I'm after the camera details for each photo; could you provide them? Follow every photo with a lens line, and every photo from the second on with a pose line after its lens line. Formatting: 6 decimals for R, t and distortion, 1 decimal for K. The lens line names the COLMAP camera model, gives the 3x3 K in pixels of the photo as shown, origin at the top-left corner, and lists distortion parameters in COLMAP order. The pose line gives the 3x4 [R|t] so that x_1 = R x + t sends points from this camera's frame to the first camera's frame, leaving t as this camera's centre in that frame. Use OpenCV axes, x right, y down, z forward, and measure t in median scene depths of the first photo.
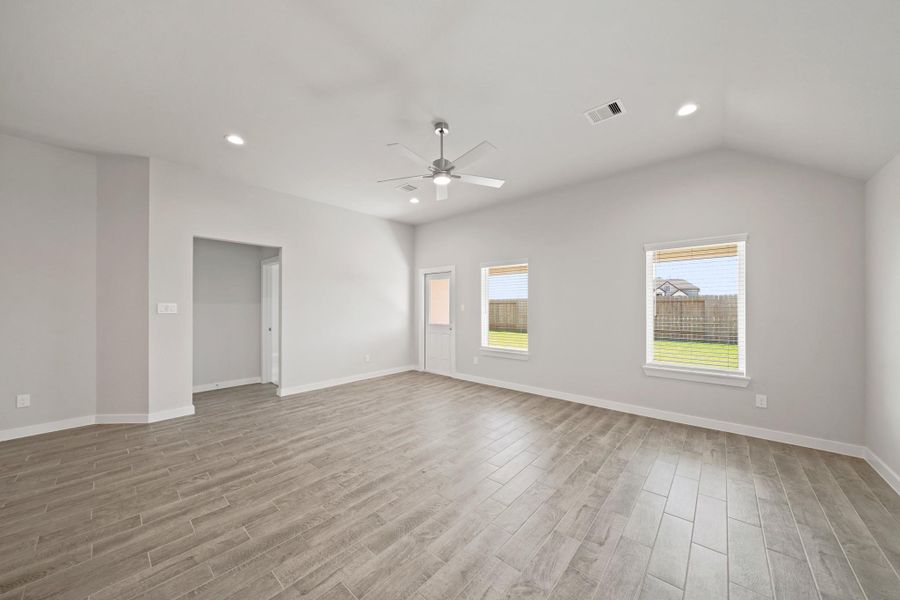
lens RADIAL K [[309.6, 0, 449.6], [0, 309.6, 306.3], [0, 0, 1]] dist [-0.000309, -0.000121]
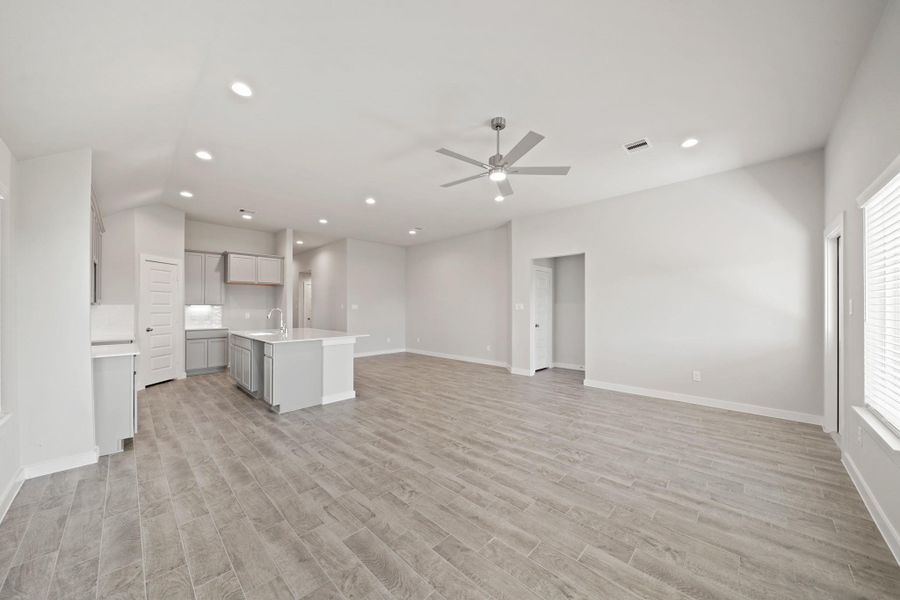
lens RADIAL K [[312.5, 0, 449.5], [0, 312.5, 304.7], [0, 0, 1]] dist [-0.016476, 0.000052]
pose [[-0.040916, -0.005569, -0.999147, 0.711932], [0.001430, 0.999983, -0.005632, 0.005013], [0.999162, -0.001660, -0.040907, 0.658270]]
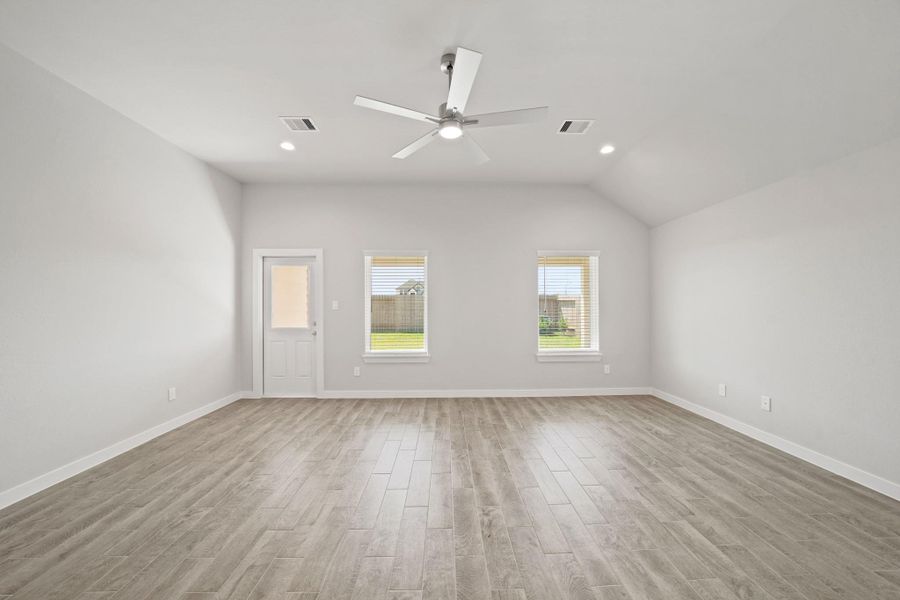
lens RADIAL K [[312.5, 0, 449.5], [0, 312.5, 304.7], [0, 0, 1]] dist [-0.016476, 0.000052]
pose [[0.733507, -0.002094, 0.679679, -0.399640], [-0.000361, 0.999994, 0.003471, 0.000584], [-0.679682, -0.002792, 0.733501, 0.339504]]
